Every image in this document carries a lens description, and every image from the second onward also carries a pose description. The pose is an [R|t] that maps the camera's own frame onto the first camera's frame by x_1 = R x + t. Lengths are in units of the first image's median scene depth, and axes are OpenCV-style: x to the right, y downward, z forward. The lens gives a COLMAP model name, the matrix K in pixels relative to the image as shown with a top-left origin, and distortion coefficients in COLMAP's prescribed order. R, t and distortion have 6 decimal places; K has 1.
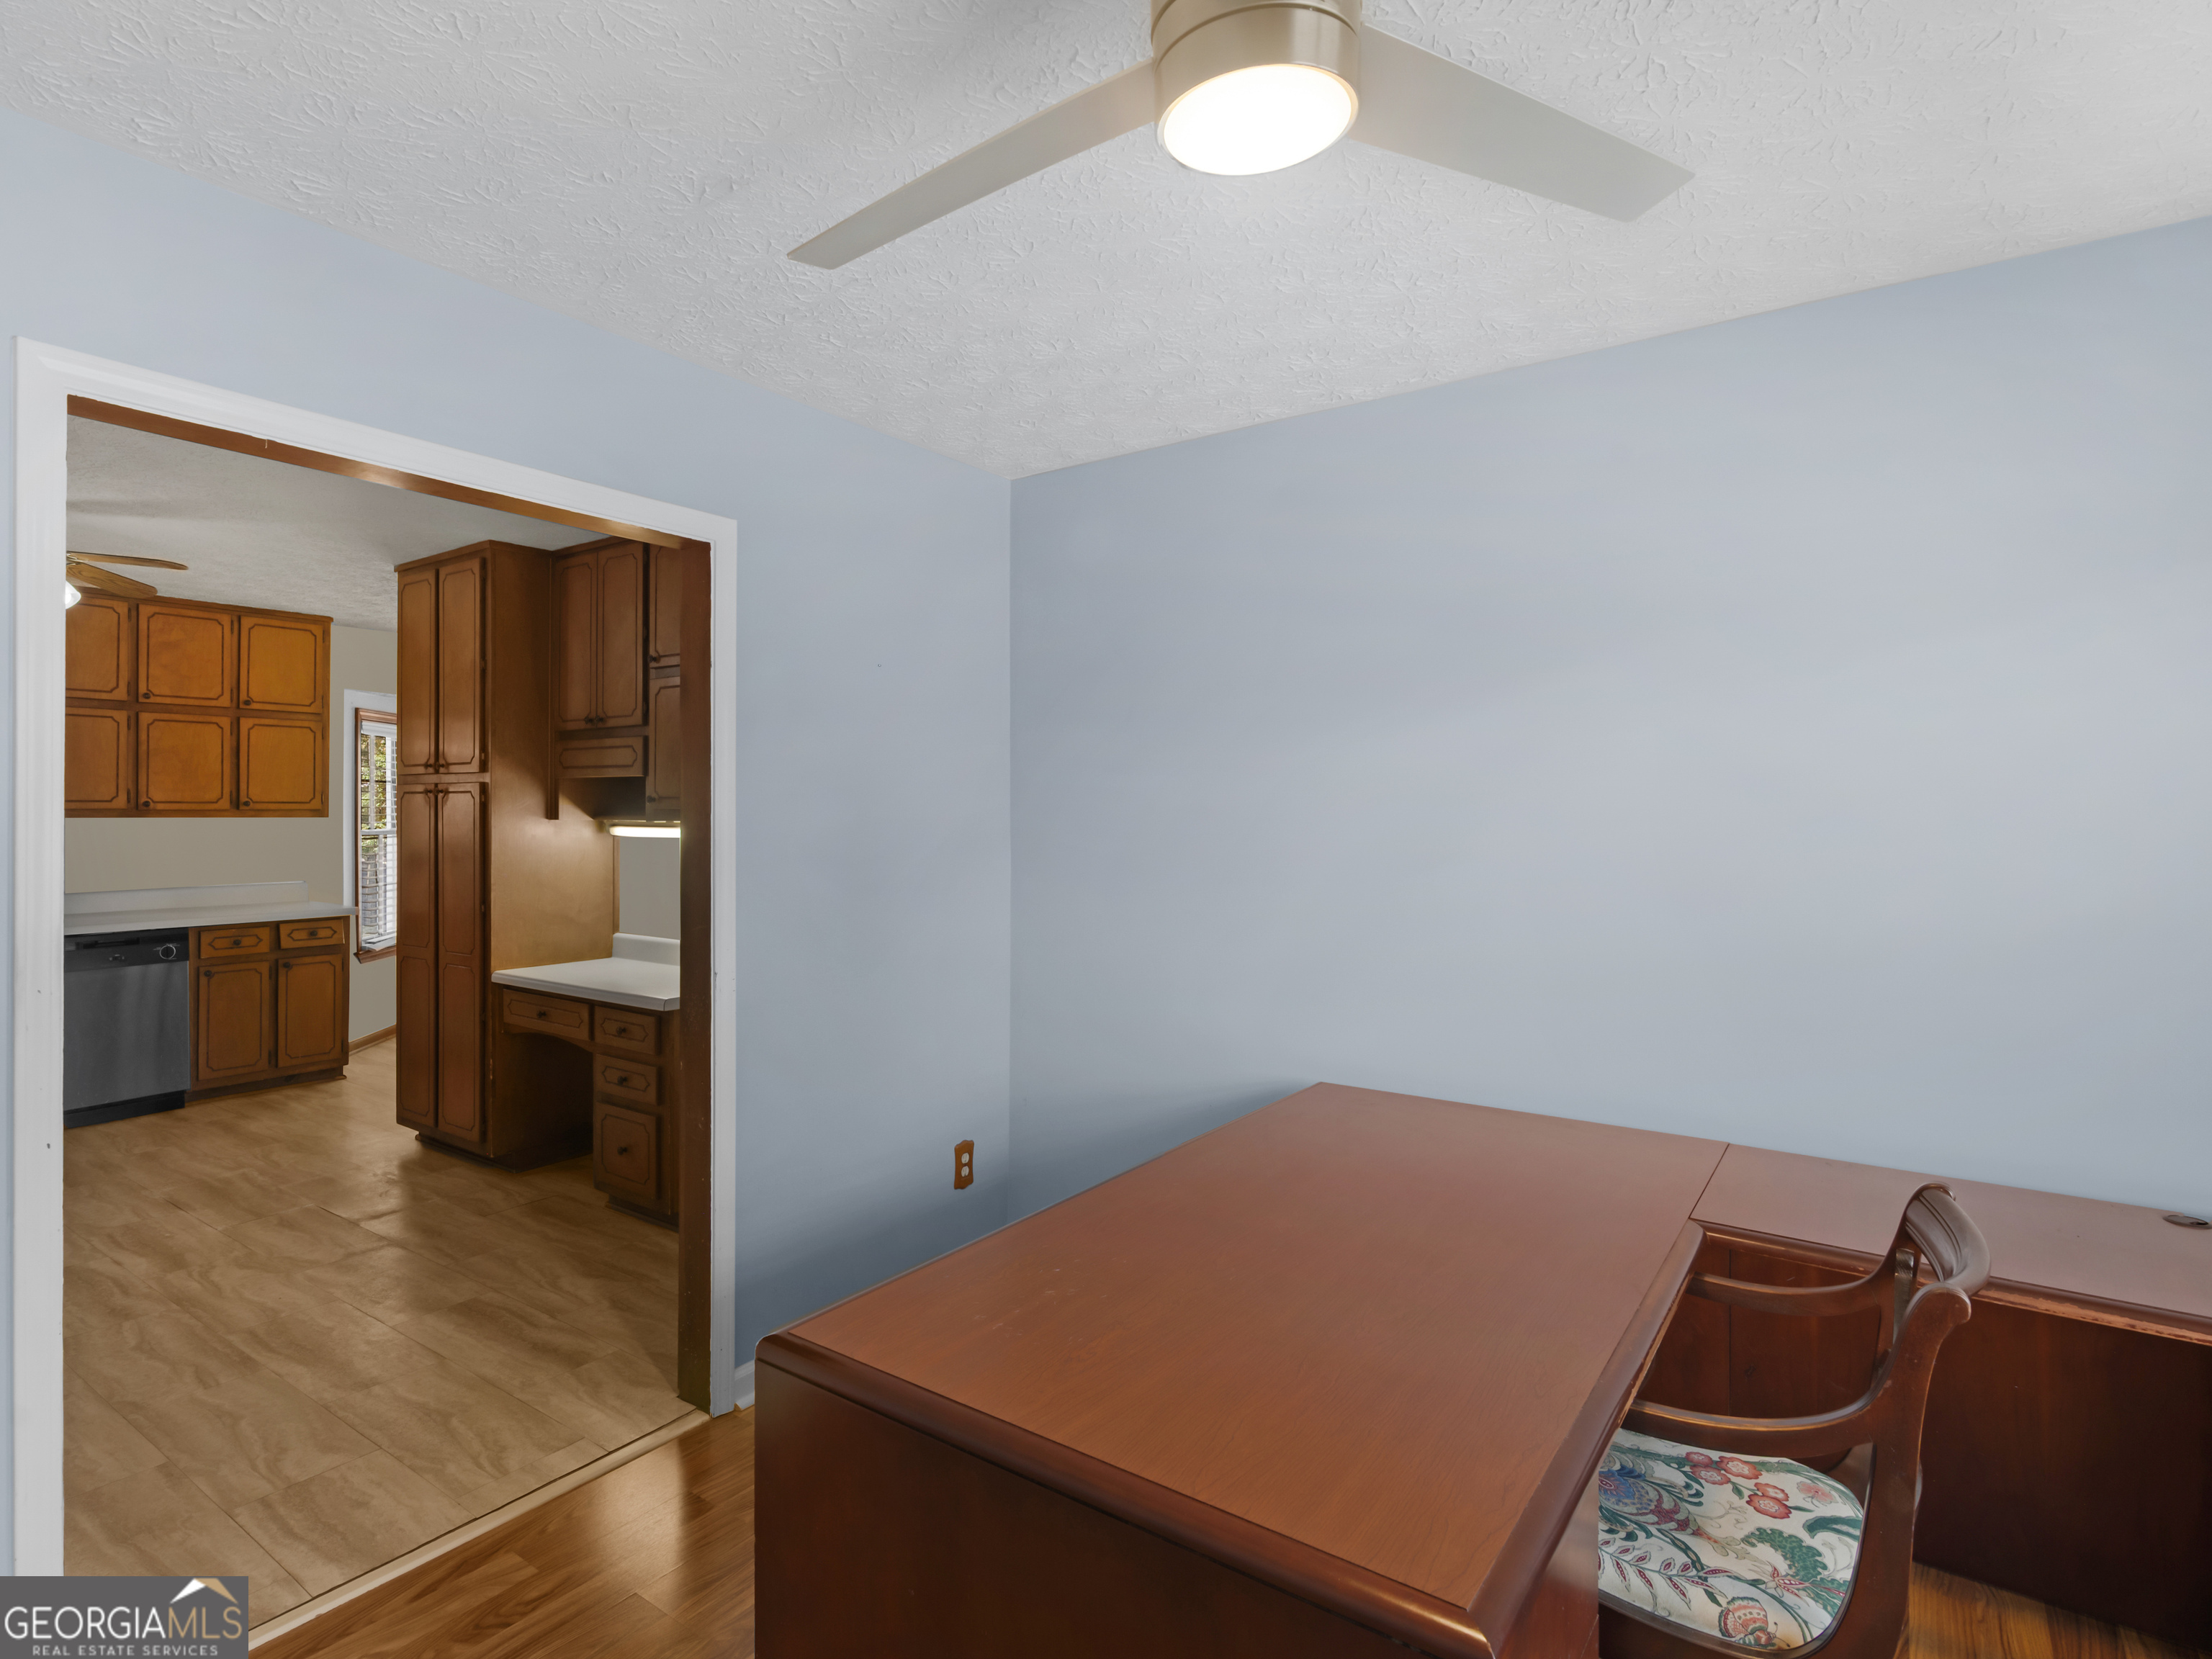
lens RADIAL K [[1165.1, 0, 1000.1], [0, 1165.1, 813.6], [0, 0, 1]] dist [-0.000647, 0.000041]
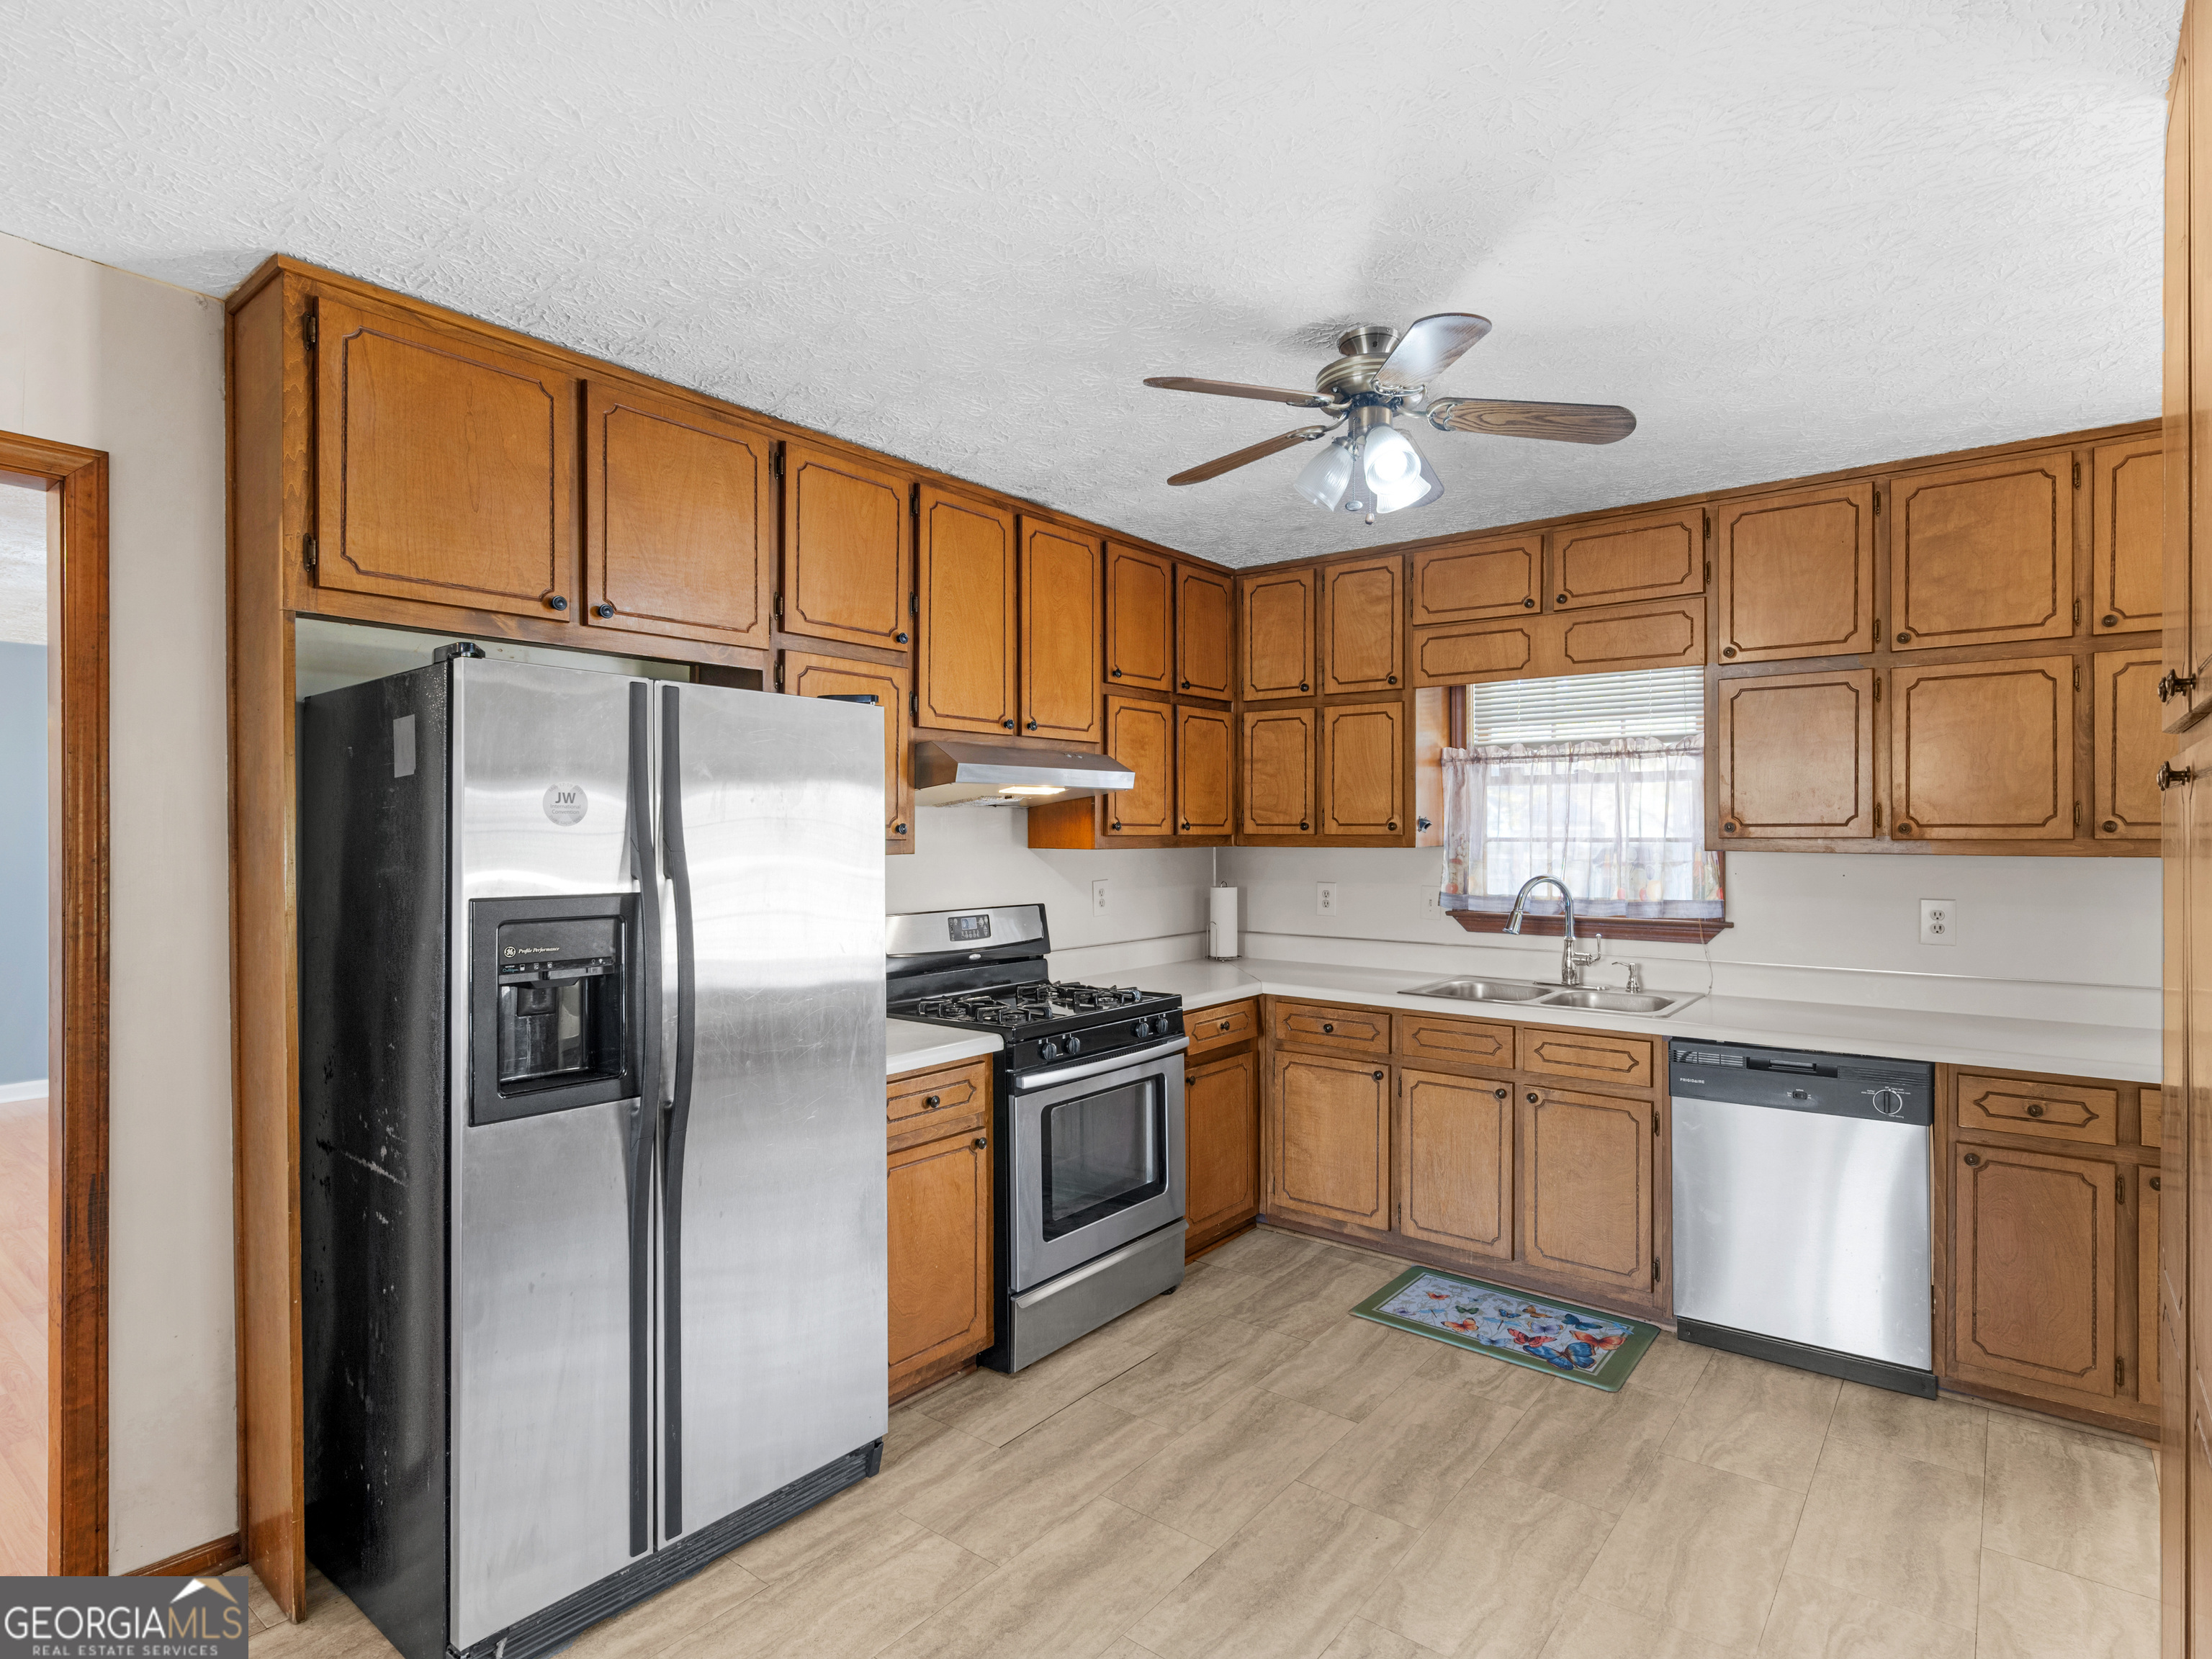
lens RADIAL K [[1165.1, 0, 1160.7], [0, 1165.1, 829.2], [0, 0, 1]] dist [-0.000647, 0.000041]
pose [[-0.009522, -0.005564, -0.999939, -0.156626], [-0.003886, 0.999977, -0.005527, -0.003545], [0.999947, 0.003833, -0.009543, 0.618457]]
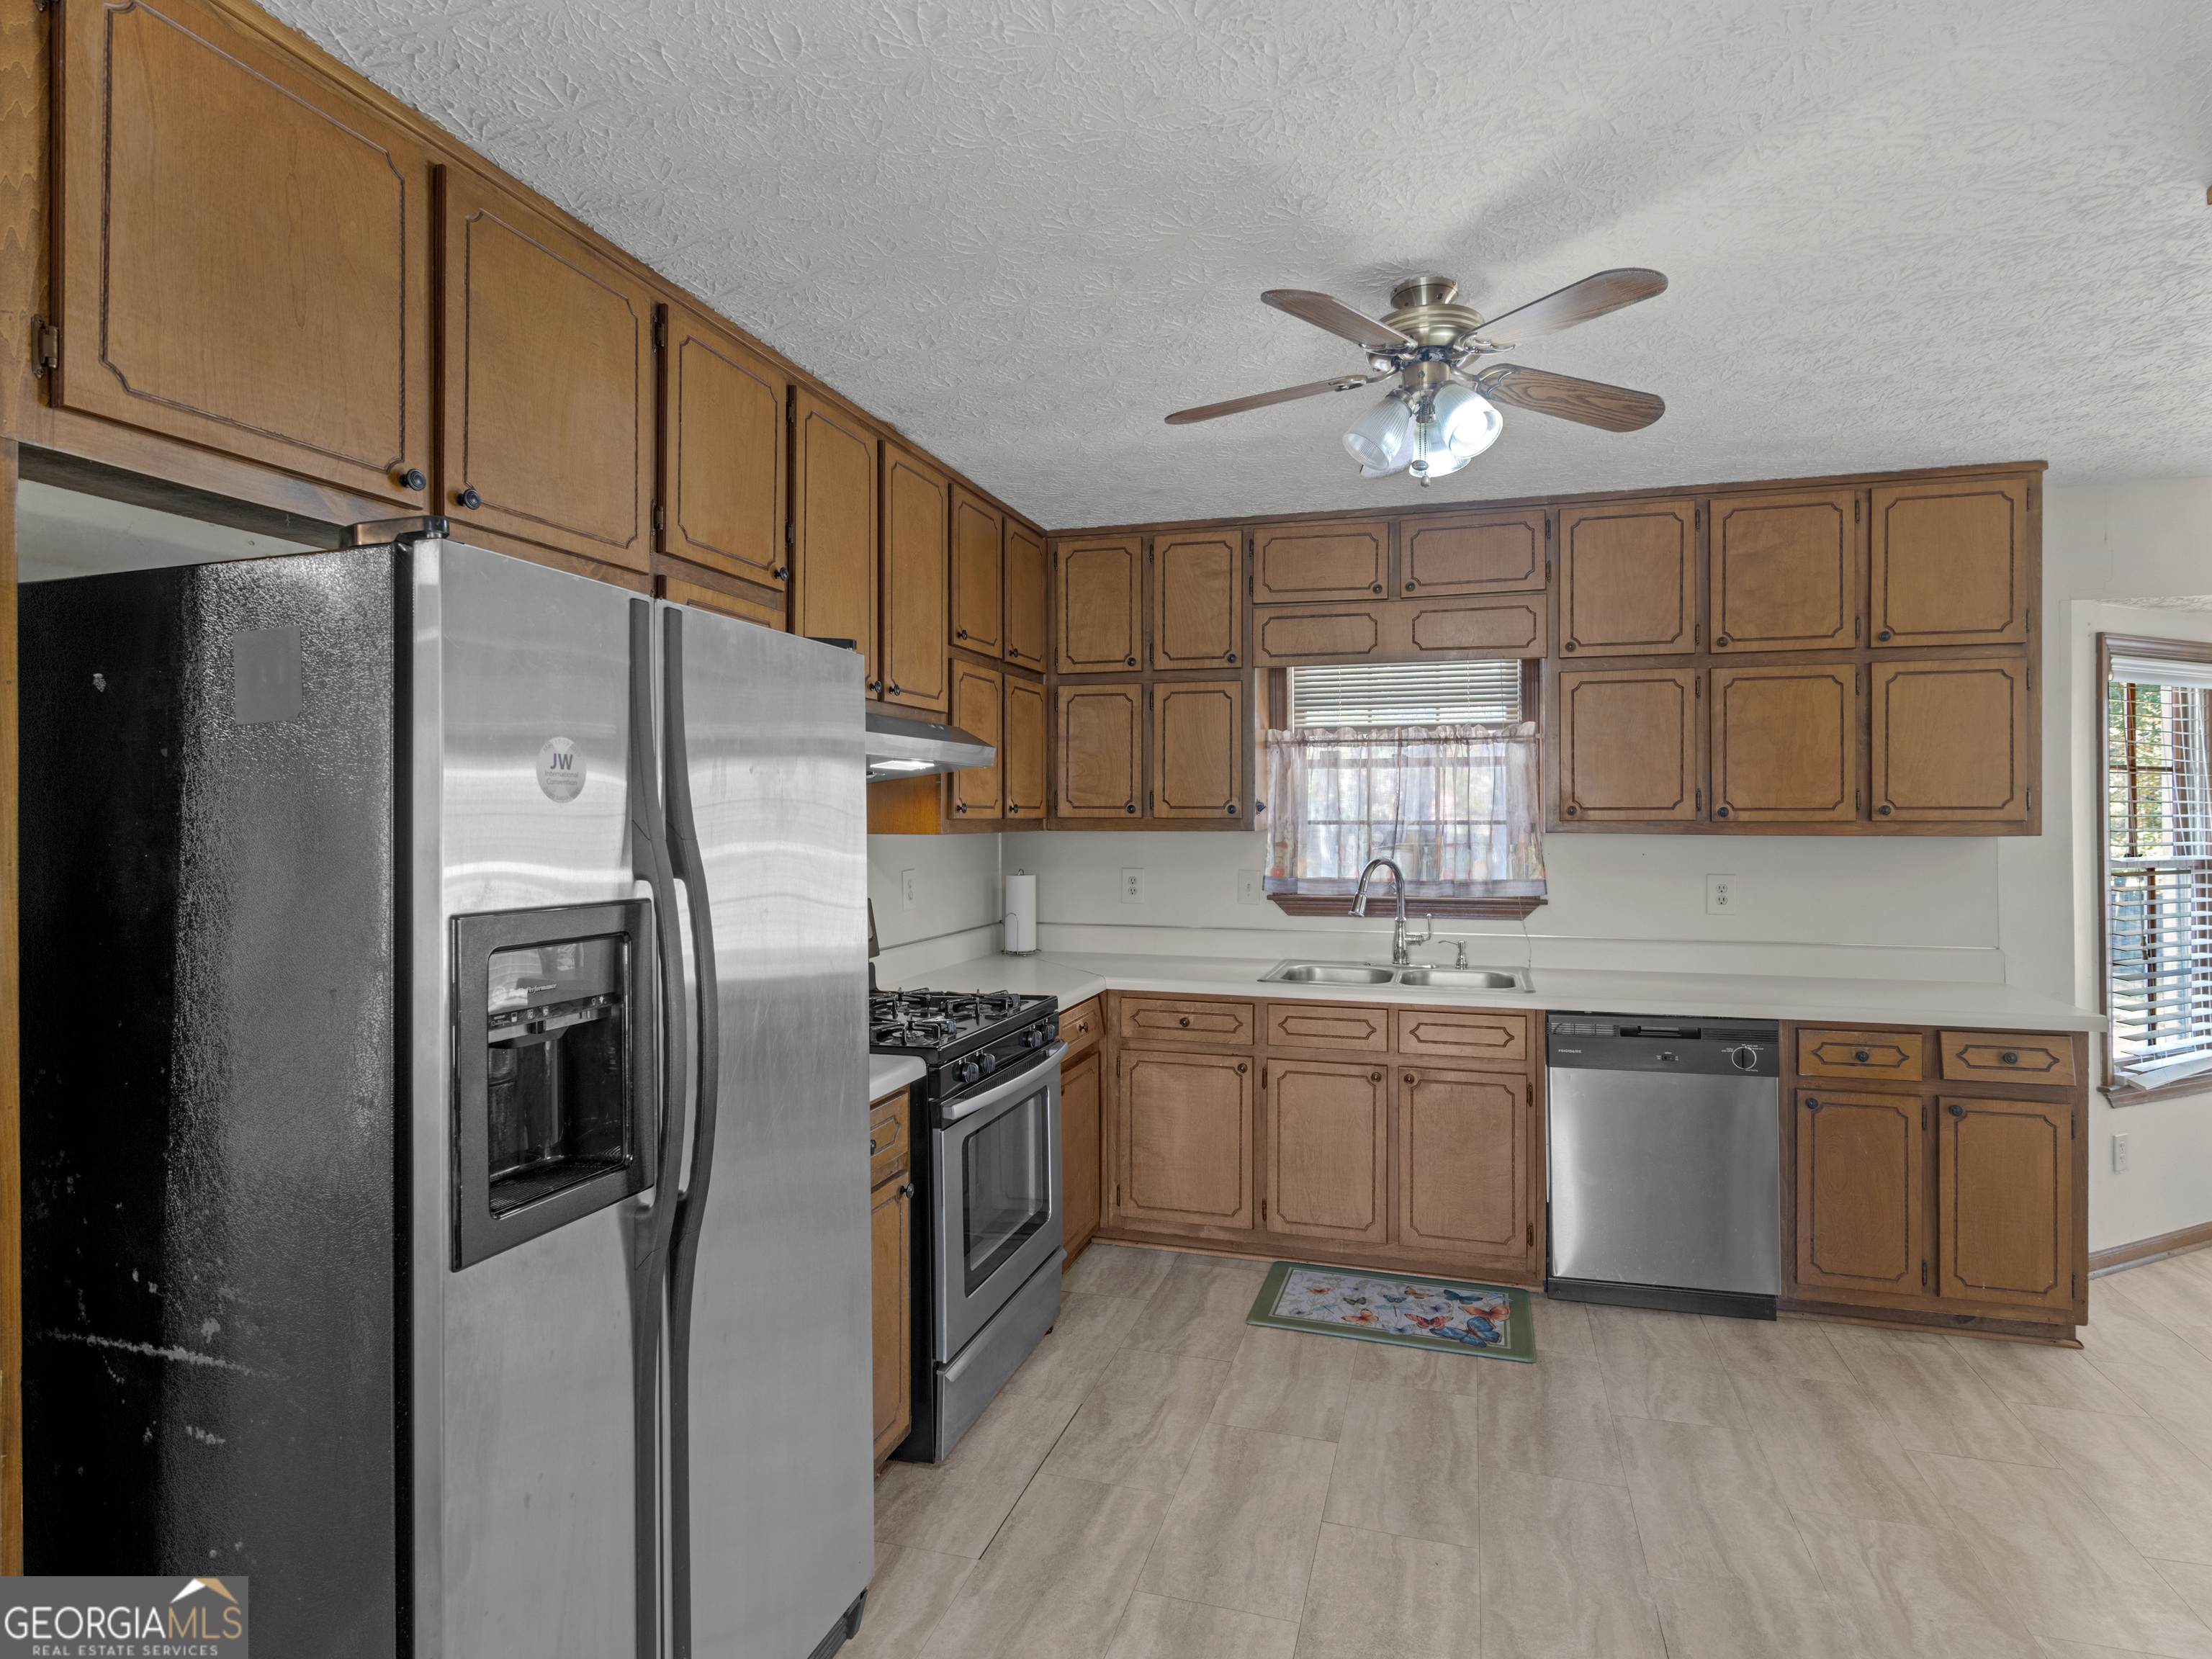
lens RADIAL K [[1165.1, 0, 1121.4], [0, 1165.1, 806.3], [0, 0, 1]] dist [-0.000647, 0.000041]
pose [[0.359178, -0.011316, -0.933201, -0.248108], [-0.002594, 0.999911, -0.013123, -0.002282], [0.933266, 0.007134, 0.359116, 0.447795]]
